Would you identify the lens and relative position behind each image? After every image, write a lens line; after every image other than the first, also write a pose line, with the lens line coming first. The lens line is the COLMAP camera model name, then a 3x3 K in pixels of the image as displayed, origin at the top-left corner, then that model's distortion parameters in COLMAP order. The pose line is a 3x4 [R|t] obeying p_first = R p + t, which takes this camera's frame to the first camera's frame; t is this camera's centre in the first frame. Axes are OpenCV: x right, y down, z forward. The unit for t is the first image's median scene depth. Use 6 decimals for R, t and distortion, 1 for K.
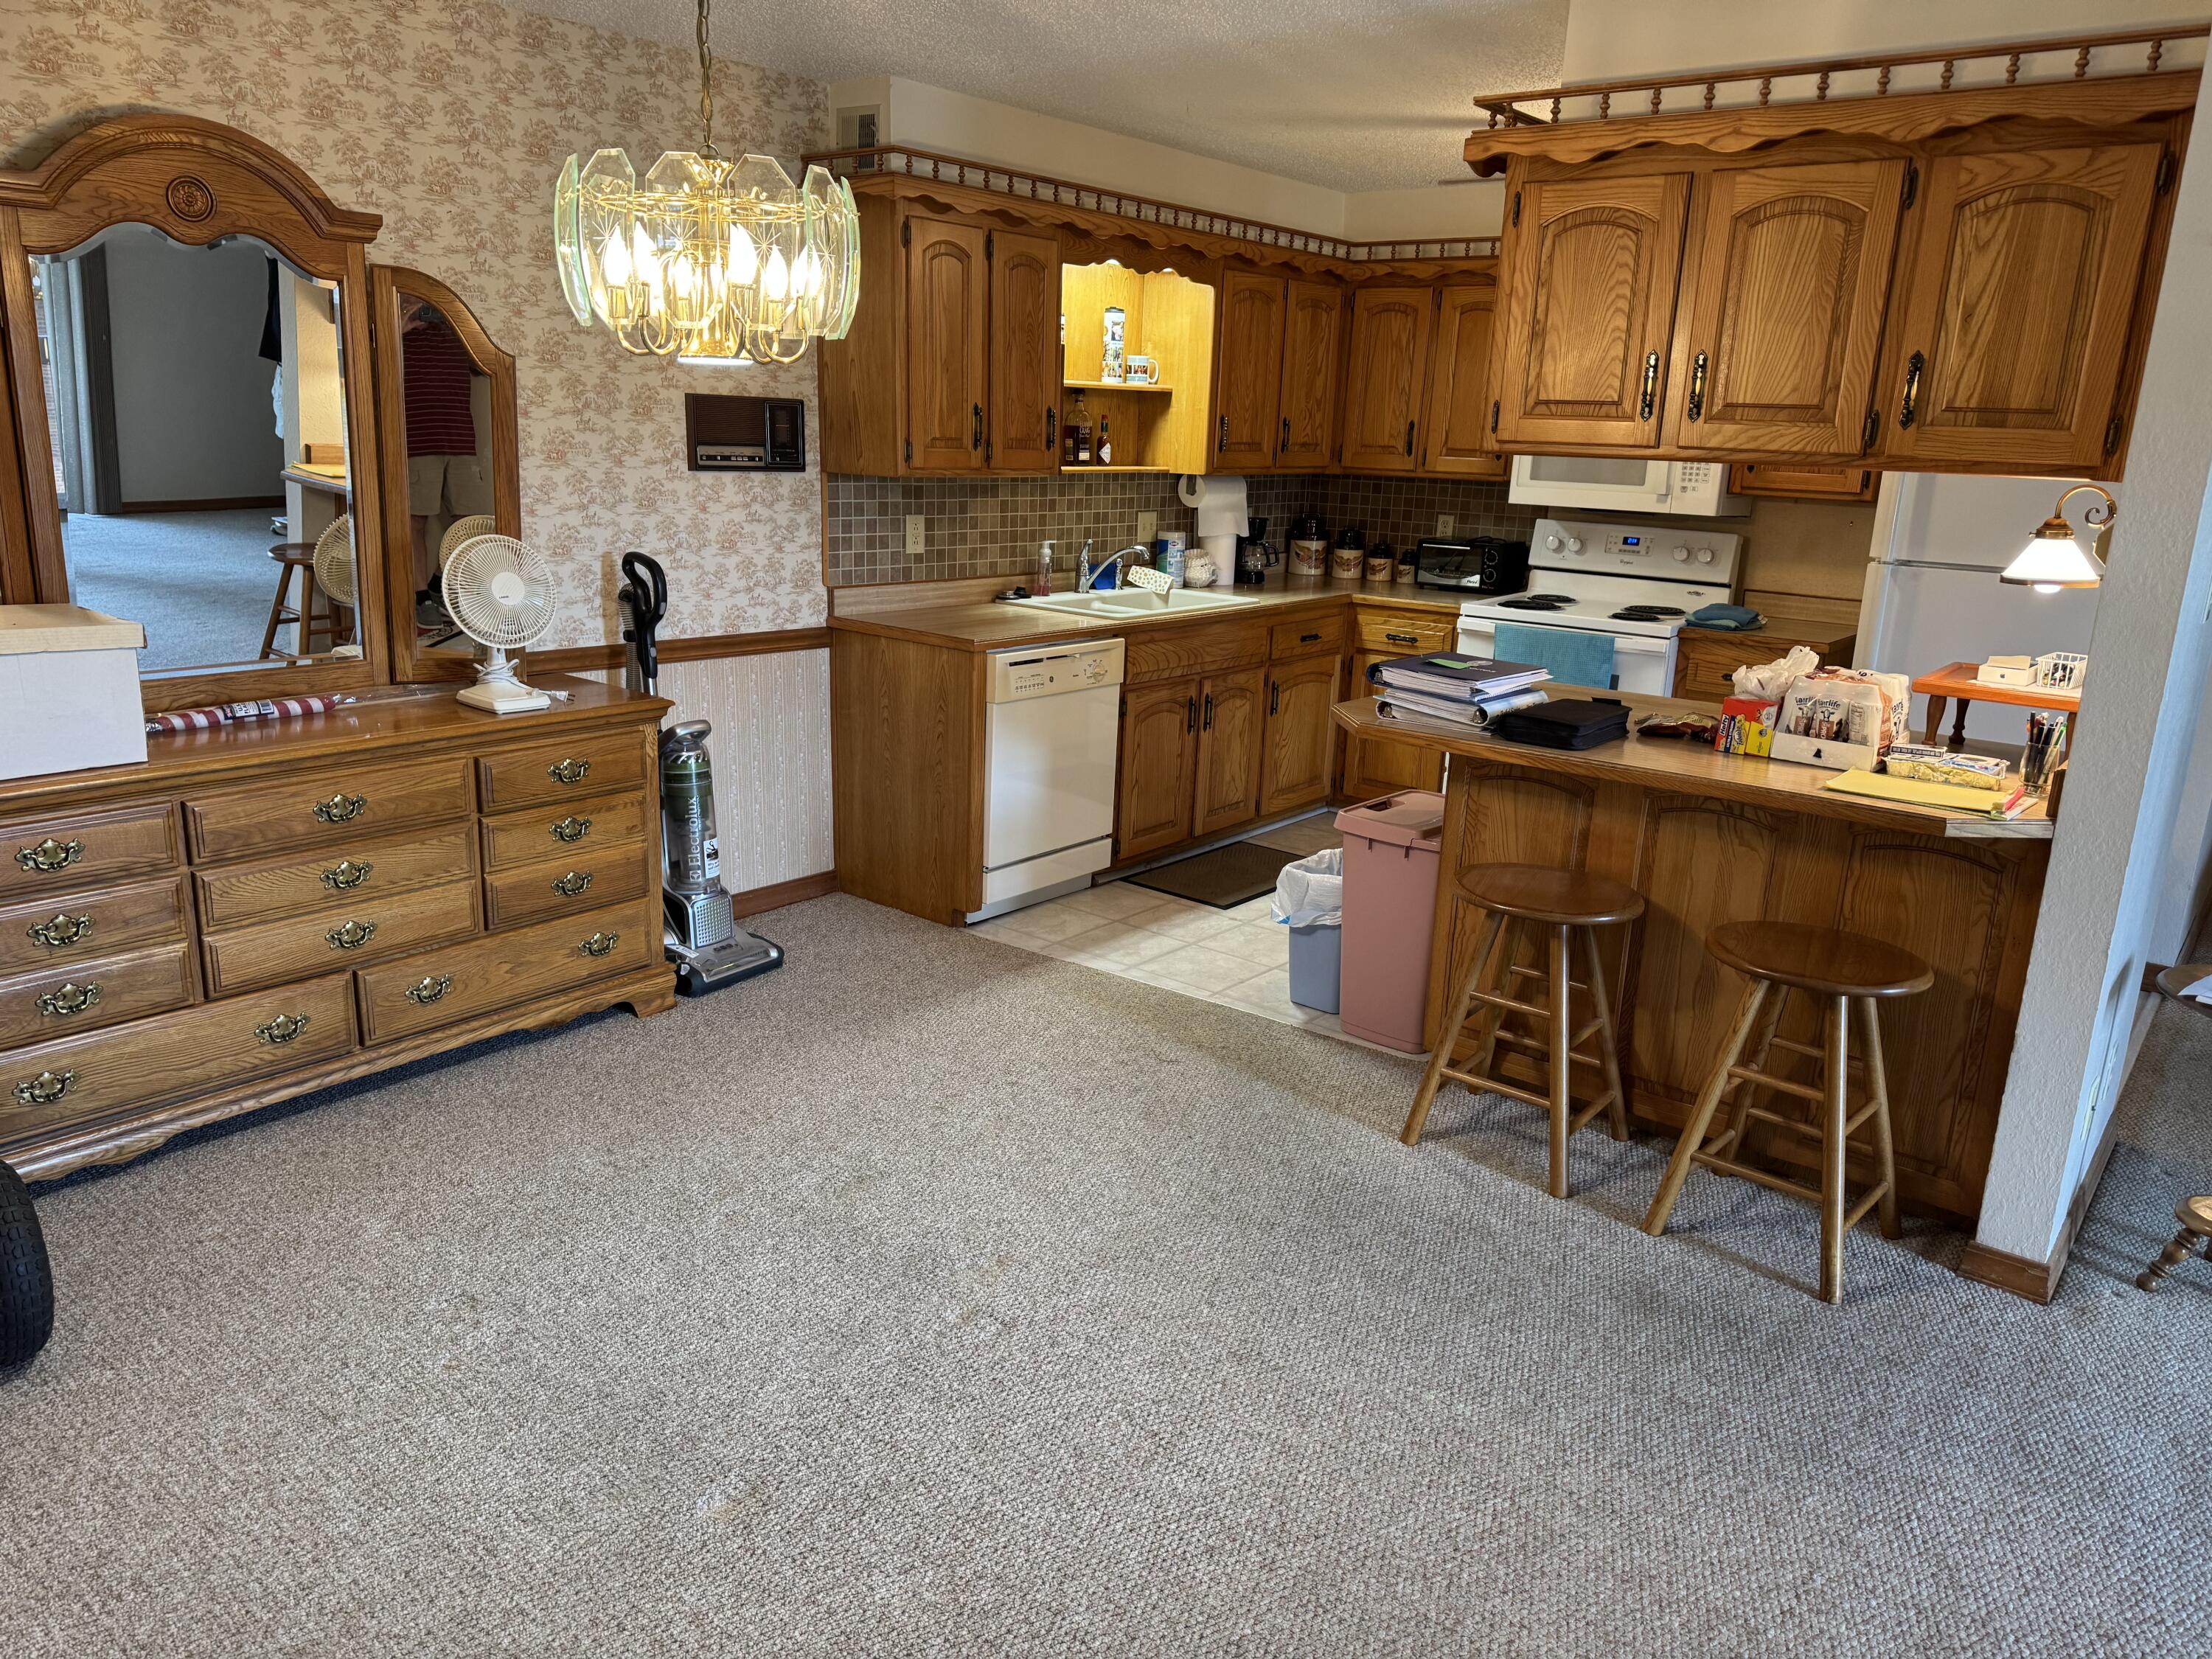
lens RADIAL K [[1550.0, 0, 1100.4], [0, 1550.0, 834.5], [0, 0, 1]] dist [0.105969, -0.117489]
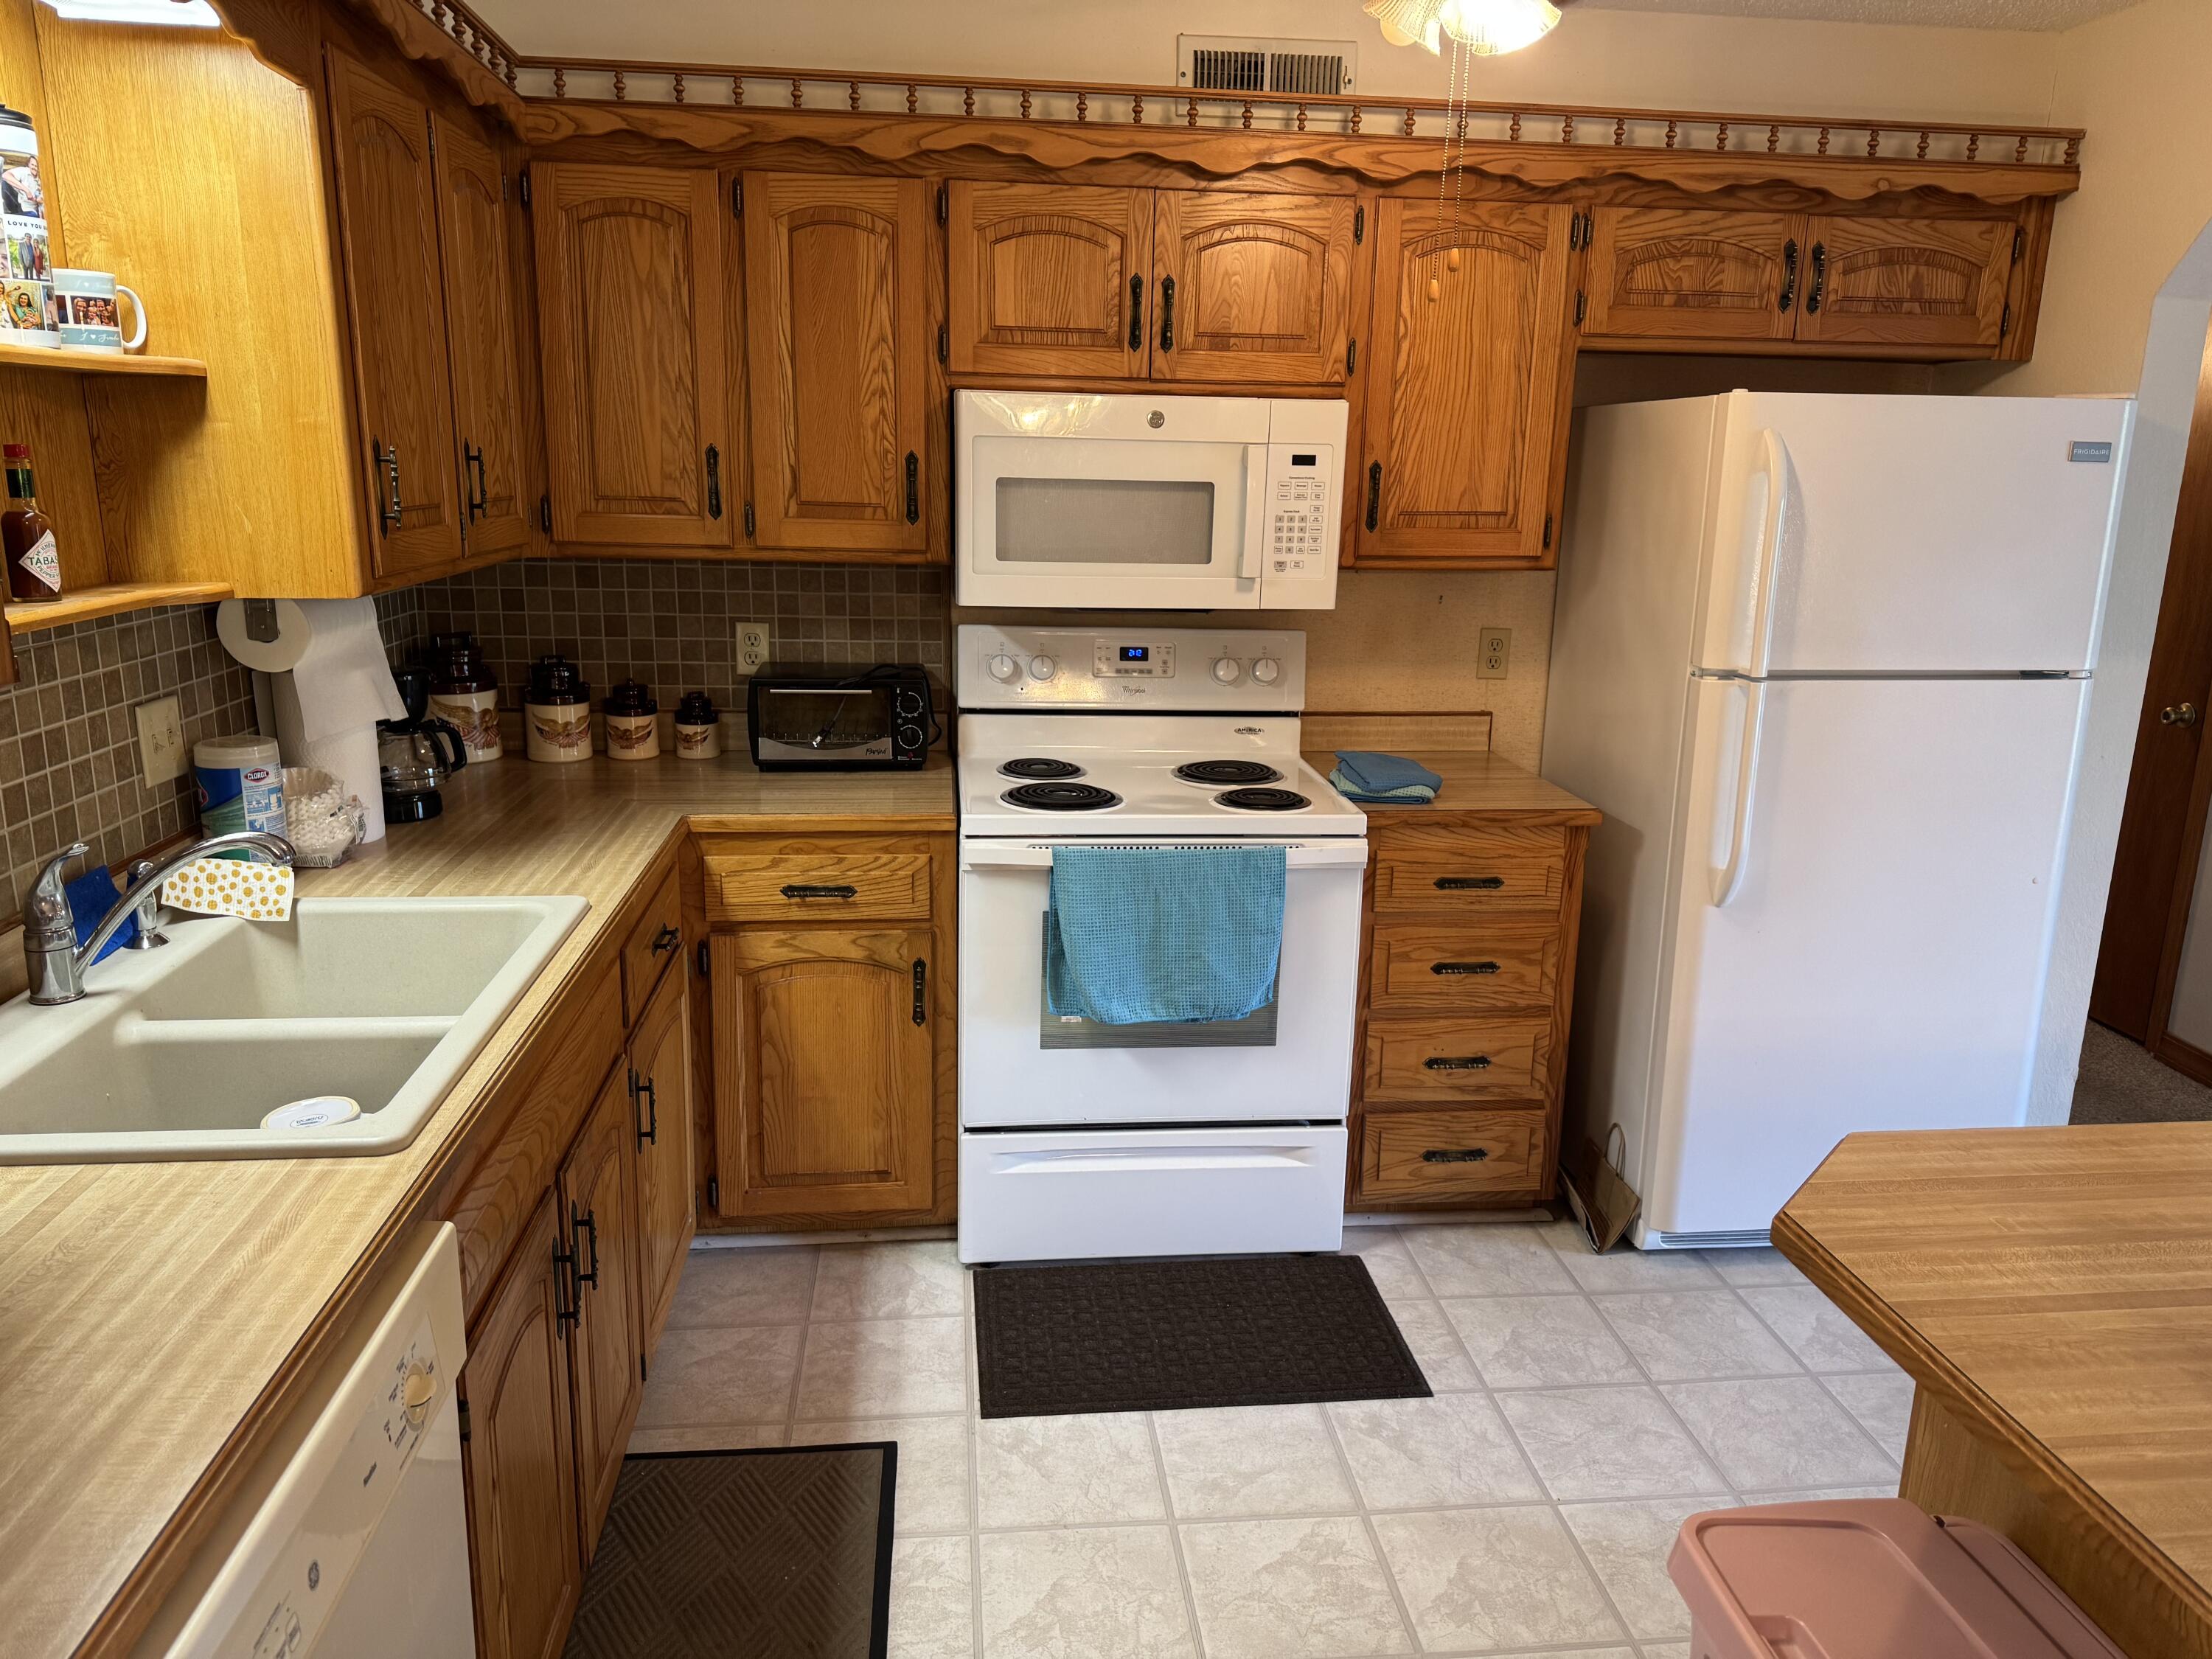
lens RADIAL K [[1550.0, 0, 1100.4], [0, 1550.0, 834.5], [0, 0, 1]] dist [0.105969, -0.117489]
pose [[0.713926, -0.188279, 0.674434, -0.080311], [0.189684, 0.979161, 0.072558, -0.190398], [-0.674040, 0.076128, 0.734762, 0.683232]]
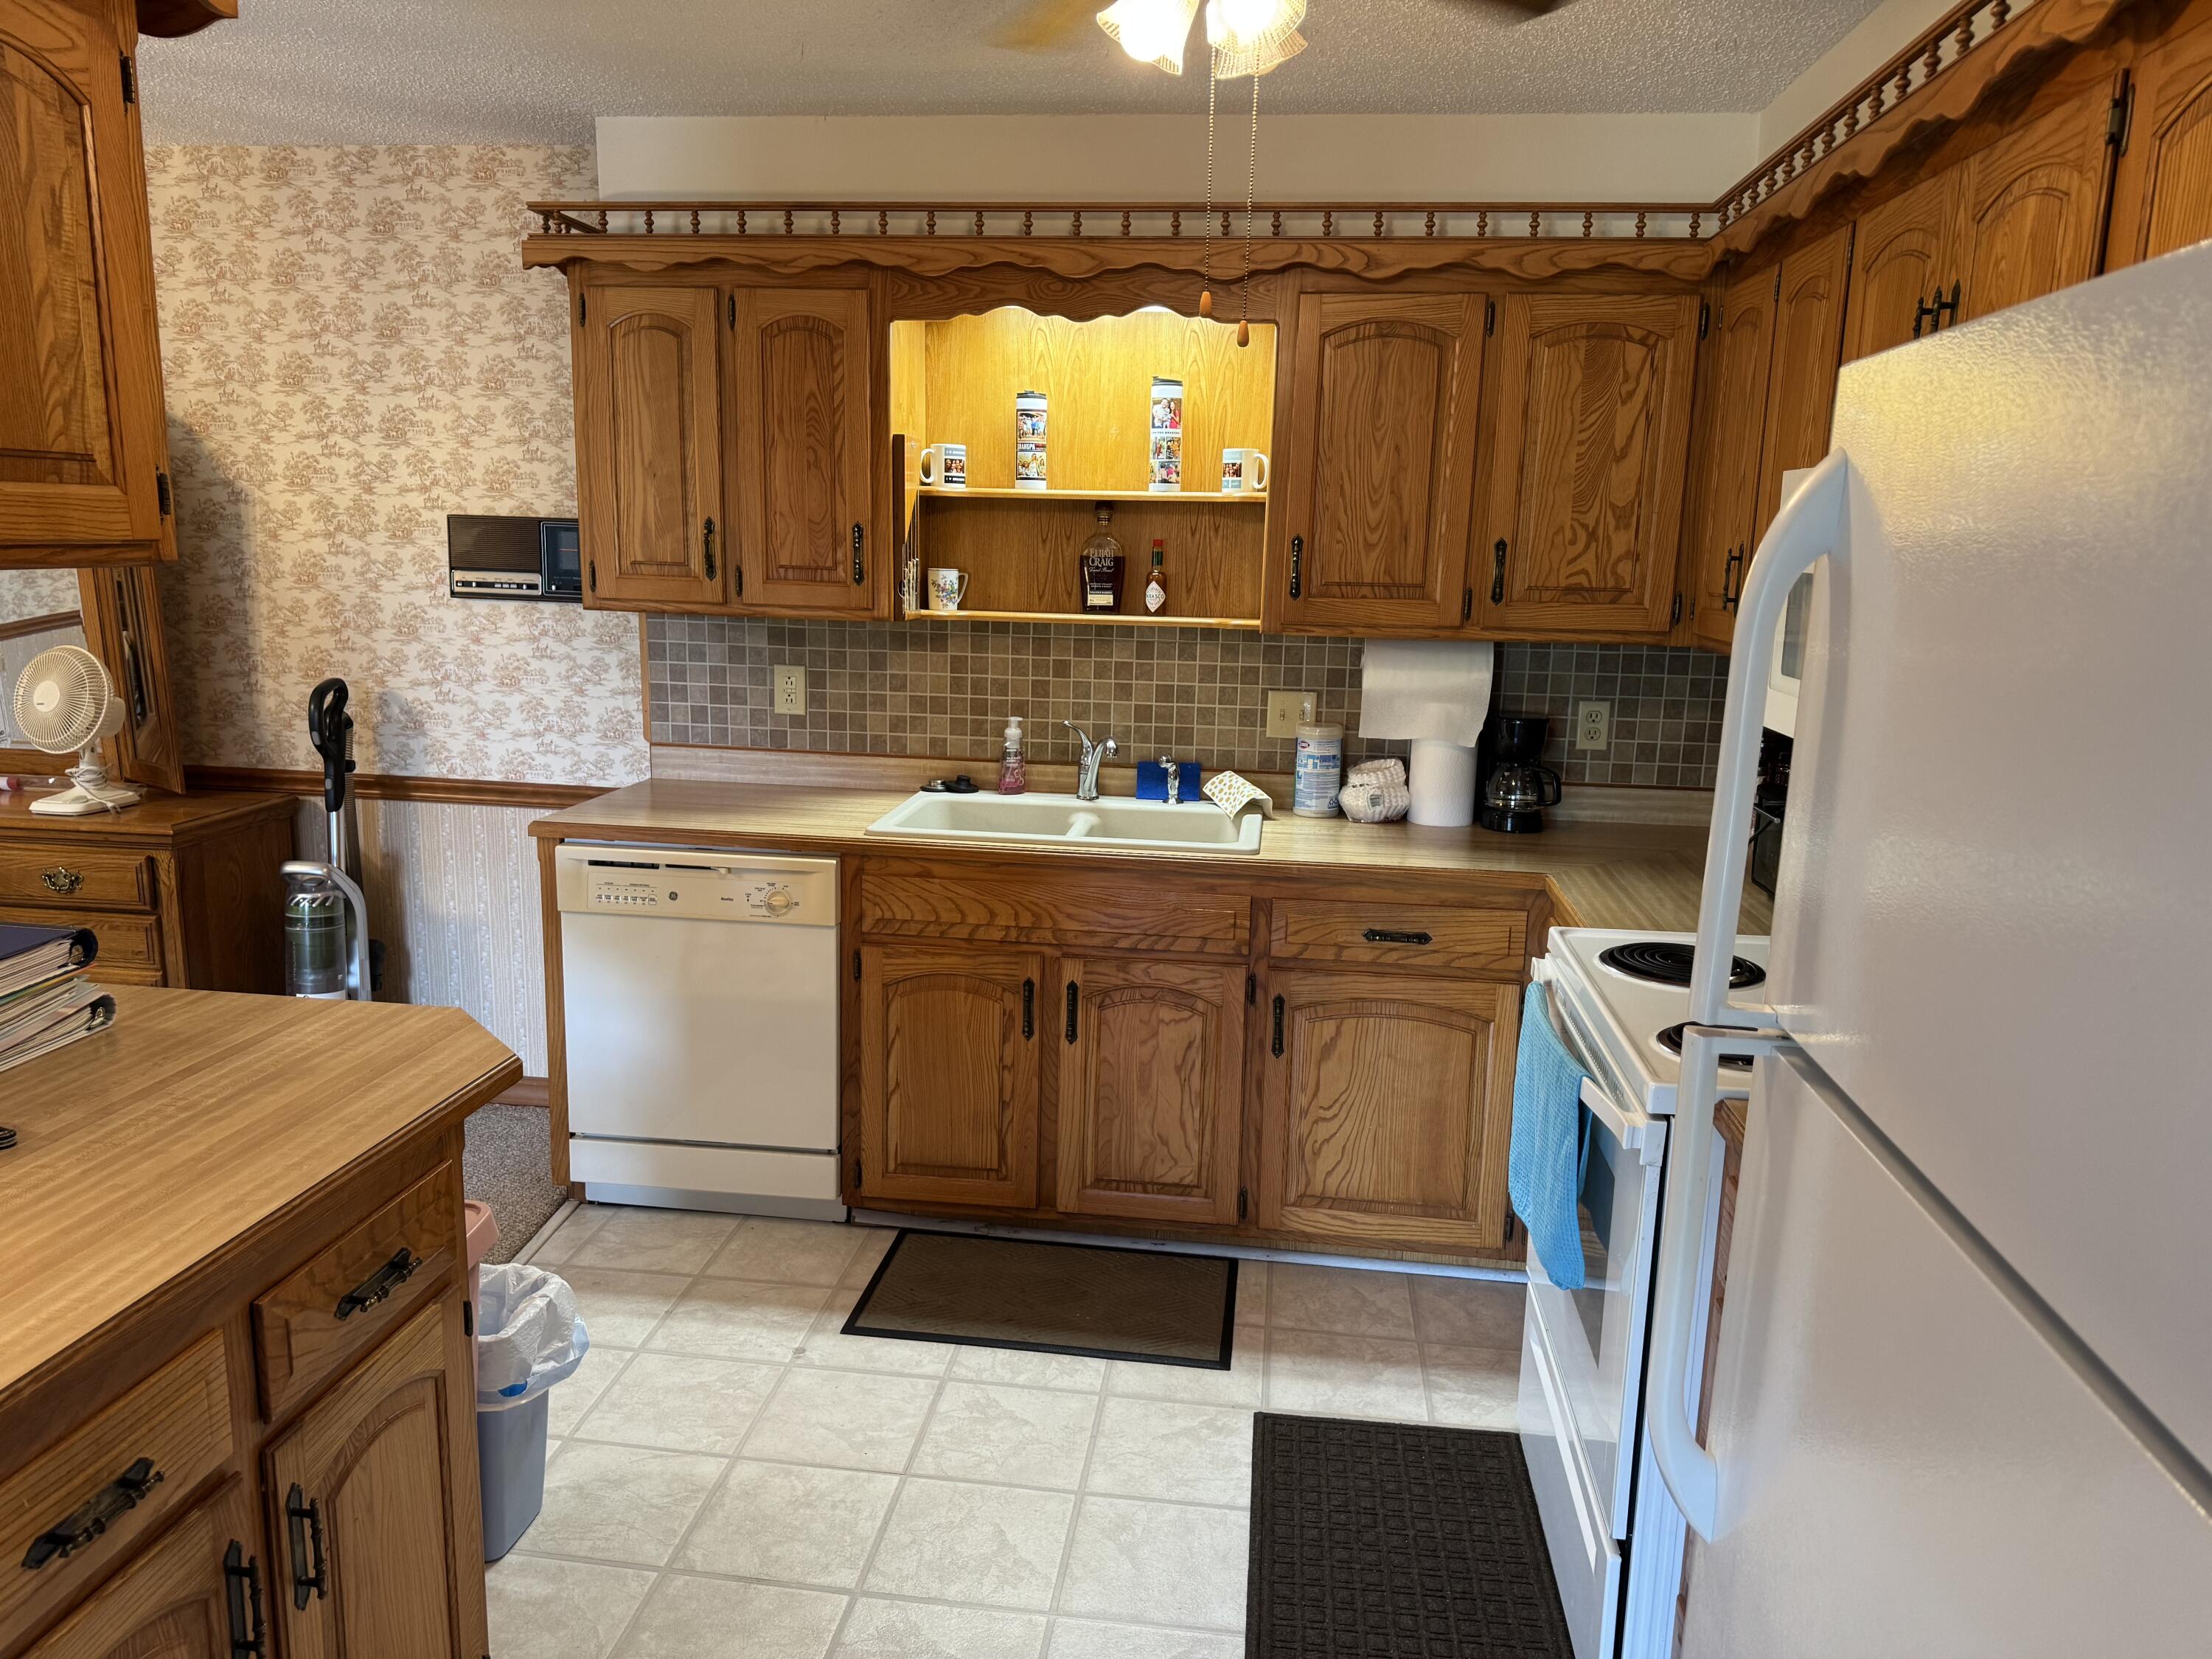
lens RADIAL K [[1521.2, 0, 1094.4], [0, 1521.2, 825.4], [0, 0, 1]] dist [0.077528, -0.053908]
pose [[0.527831, 0.134857, -0.838575, 0.598702], [-0.226187, 0.973979, 0.014262, -0.171464], [0.818678, 0.182147, 0.544599, 0.720399]]
